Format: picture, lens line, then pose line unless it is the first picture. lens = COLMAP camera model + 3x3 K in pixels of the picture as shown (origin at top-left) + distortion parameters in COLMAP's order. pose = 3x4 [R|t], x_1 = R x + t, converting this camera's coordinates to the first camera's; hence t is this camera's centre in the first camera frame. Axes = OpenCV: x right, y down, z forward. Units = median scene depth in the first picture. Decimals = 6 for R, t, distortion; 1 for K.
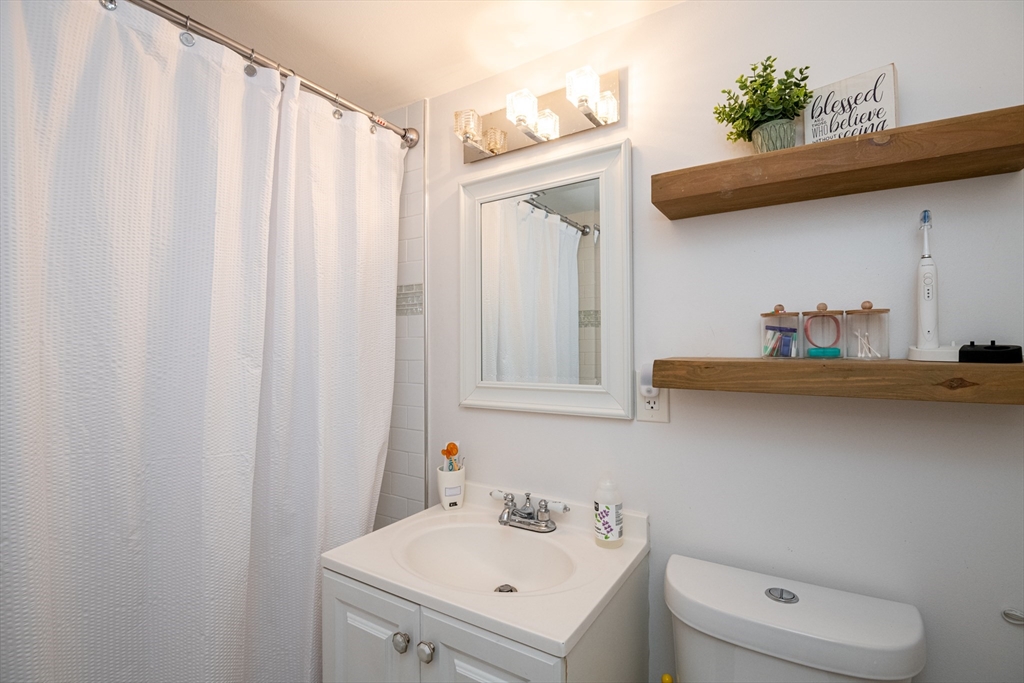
lens RADIAL K [[473.4, 0, 512.0], [0, 473.4, 341.5], [0, 0, 1]] dist [-0.007701, -0.000337]
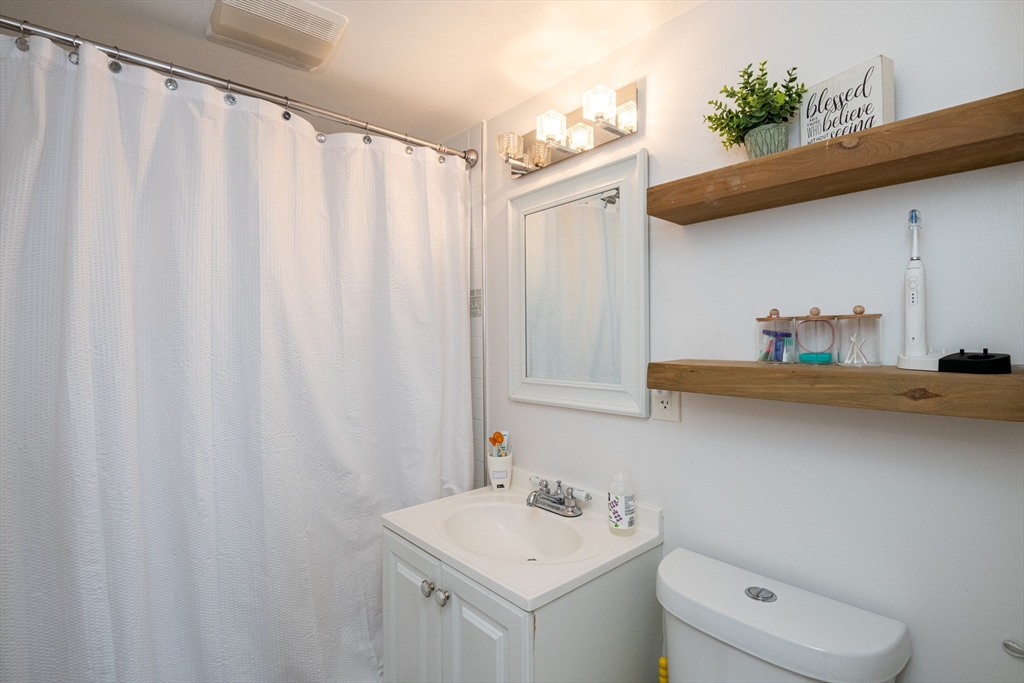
lens RADIAL K [[493.0, 0, 512.0], [0, 493.0, 341.5], [0, 0, 1]] dist [-0.001834, -0.000400]
pose [[0.959107, -0.002169, -0.283036, 0.329119], [0.008677, 0.999726, 0.021742, -0.036844], [0.282911, -0.023308, 0.958863, -0.156628]]
